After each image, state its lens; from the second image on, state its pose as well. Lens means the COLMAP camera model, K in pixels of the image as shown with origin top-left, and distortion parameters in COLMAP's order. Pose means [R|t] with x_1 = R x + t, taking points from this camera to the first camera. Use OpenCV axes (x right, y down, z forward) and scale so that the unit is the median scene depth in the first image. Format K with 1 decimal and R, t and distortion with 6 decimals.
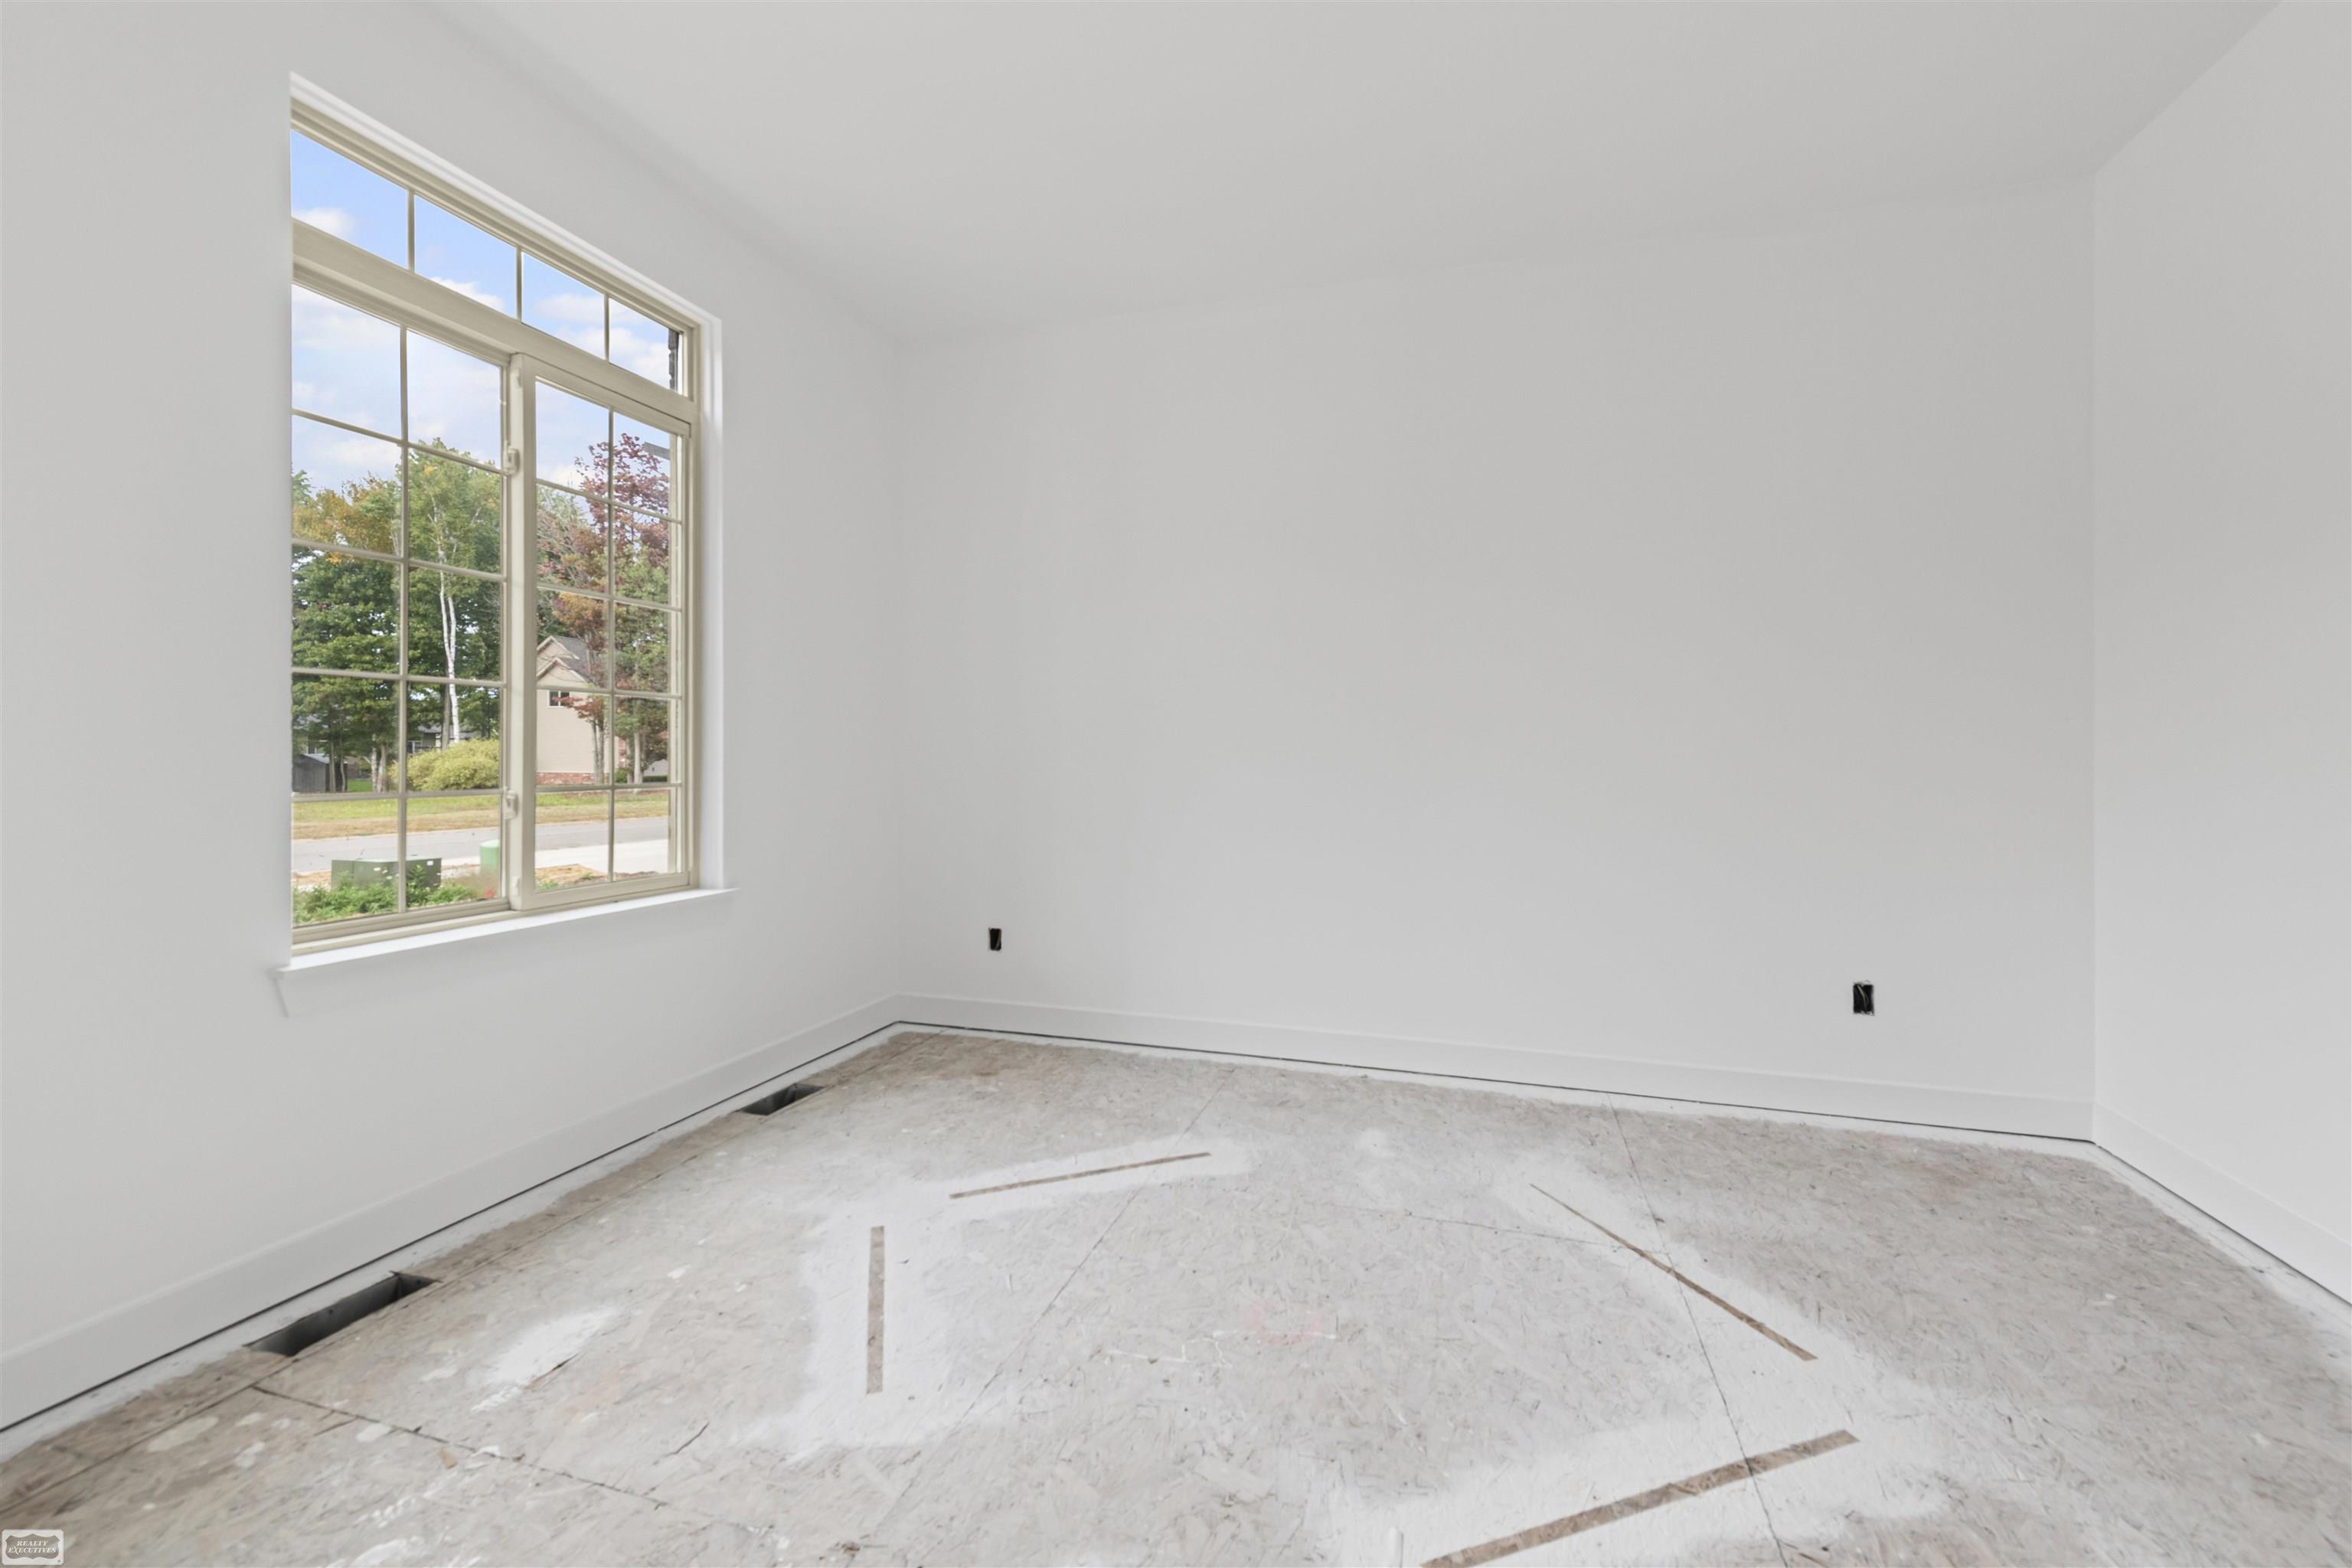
lens RADIAL K [[963.9, 0, 1178.7], [0, 963.9, 761.1], [0, 0, 1]] dist [0.013796, -0.001089]
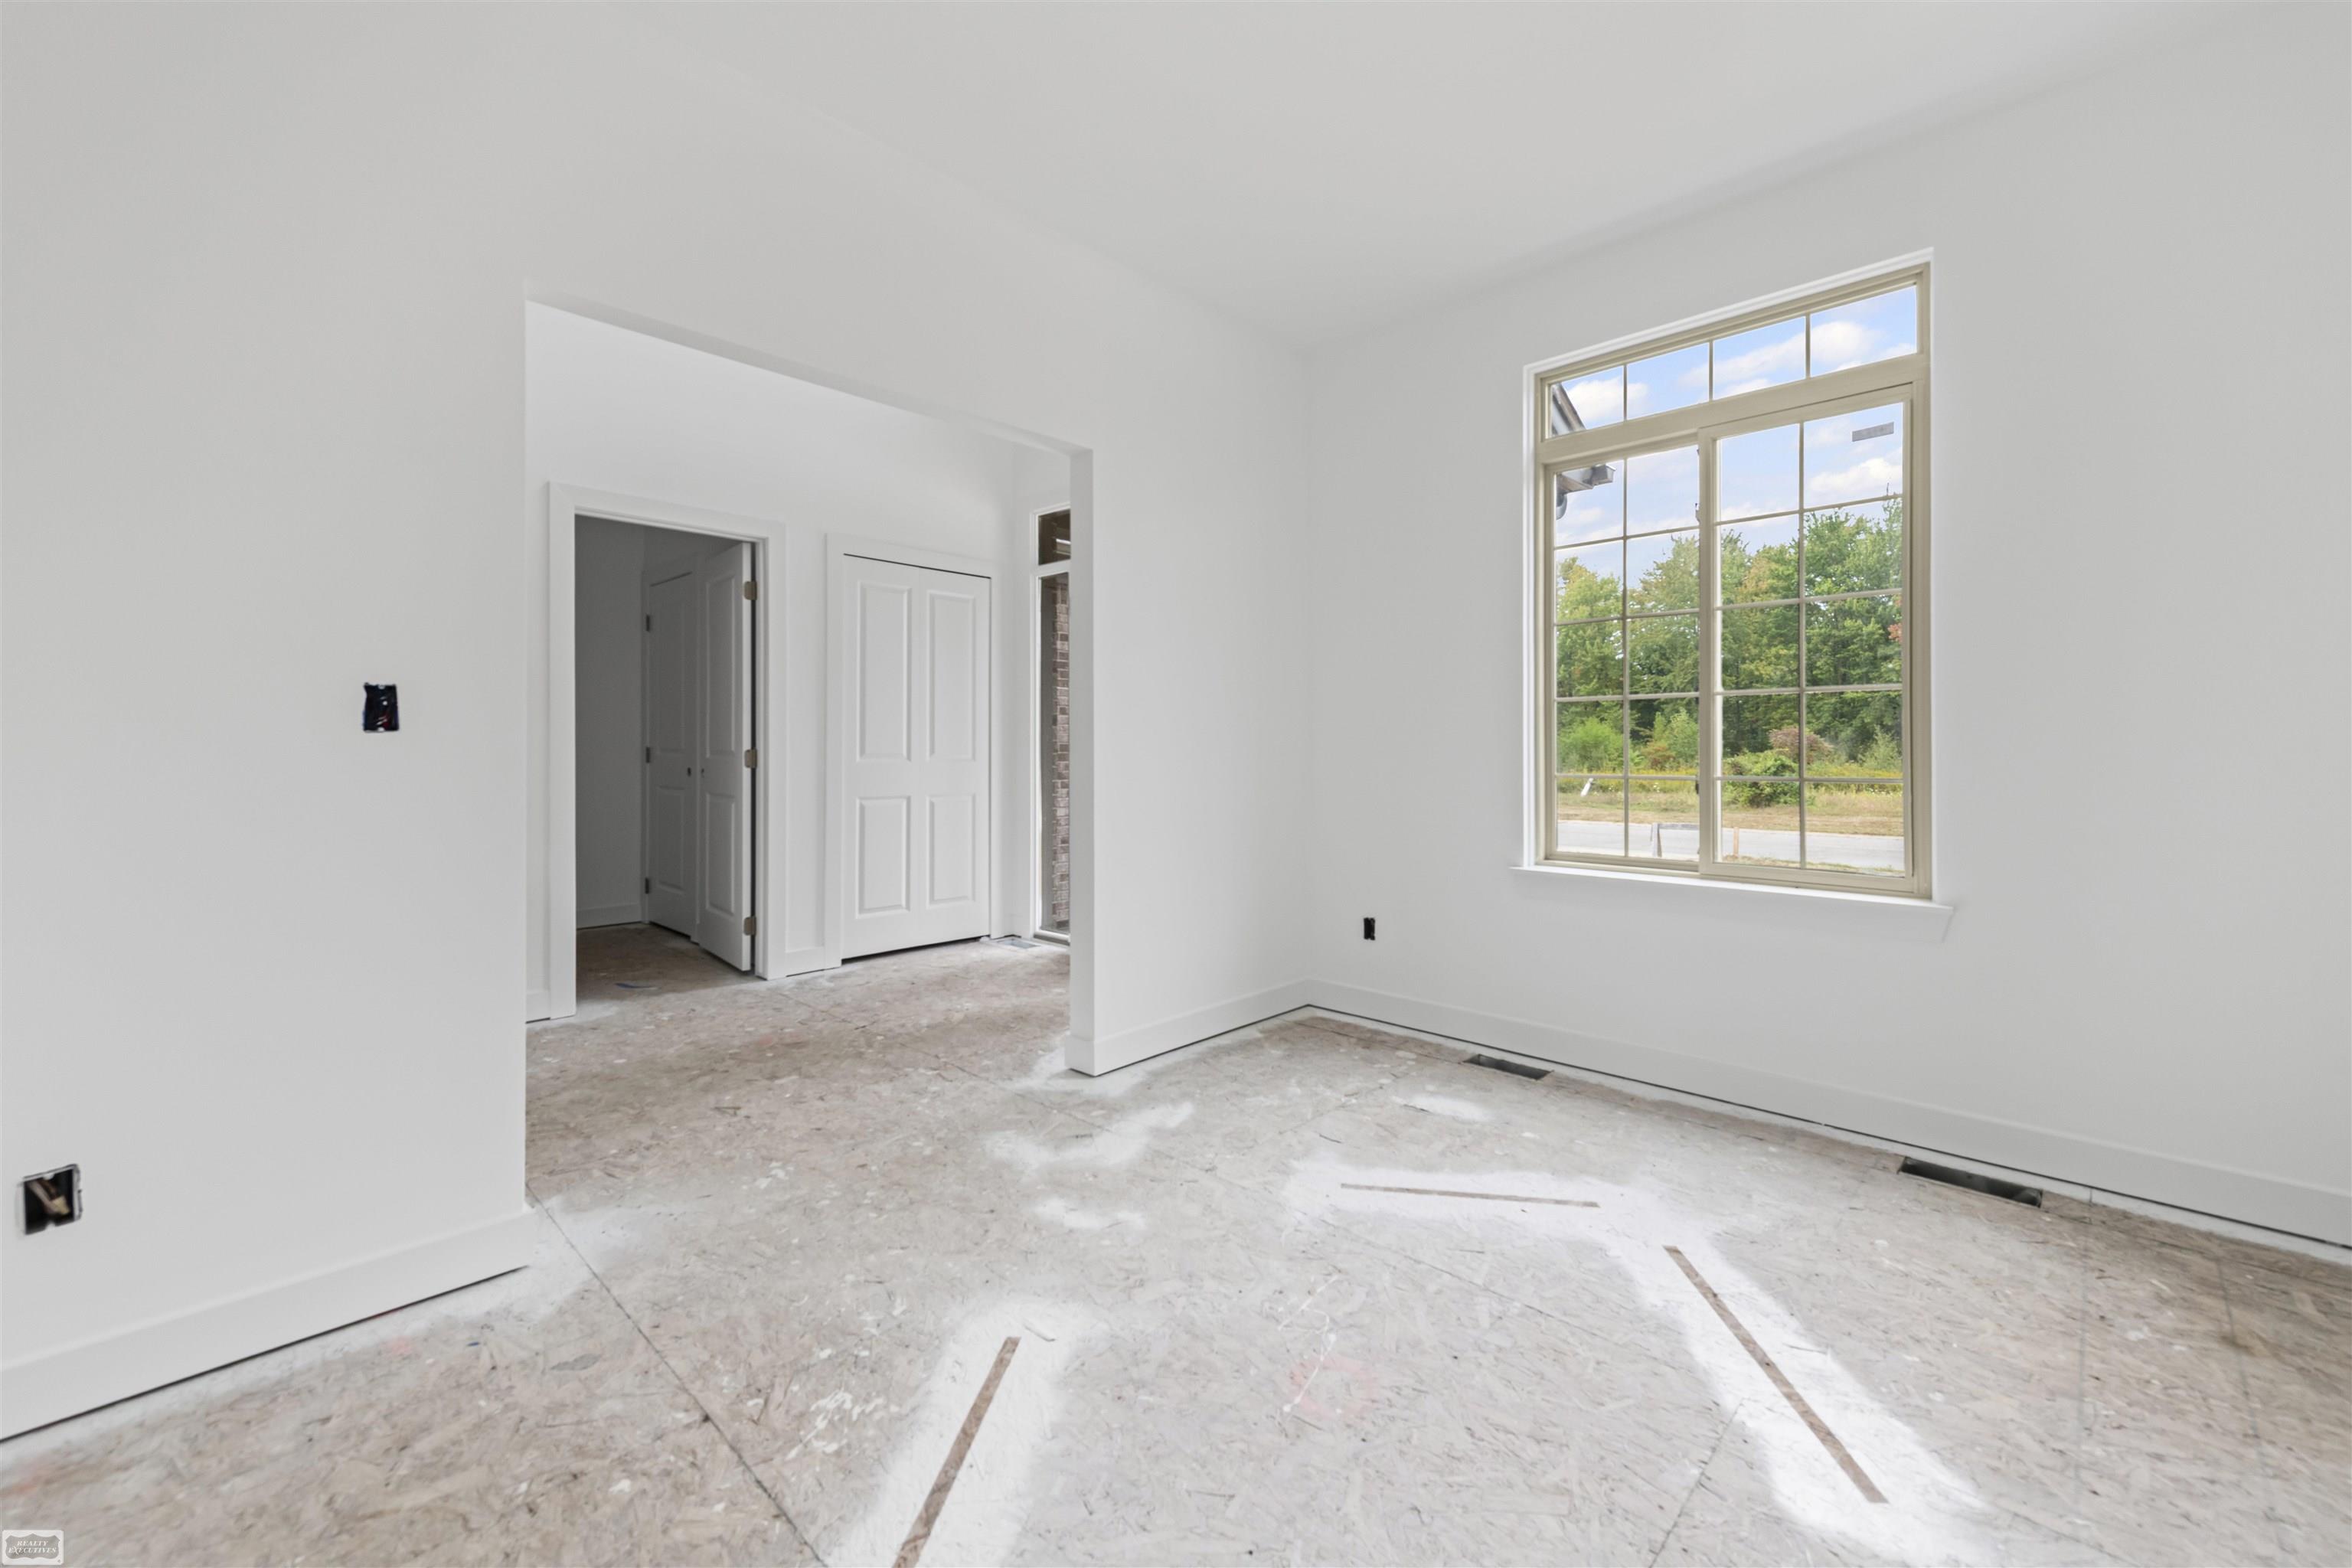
lens RADIAL K [[963.9, 0, 1210.9], [0, 963.9, 754.7], [0, 0, 1]] dist [0.013796, -0.001089]
pose [[-0.431571, 0.002424, -0.902076, 0.705493], [-0.007096, 0.999956, 0.006082, -0.002802], [0.902051, 0.009026, -0.431535, 0.944727]]
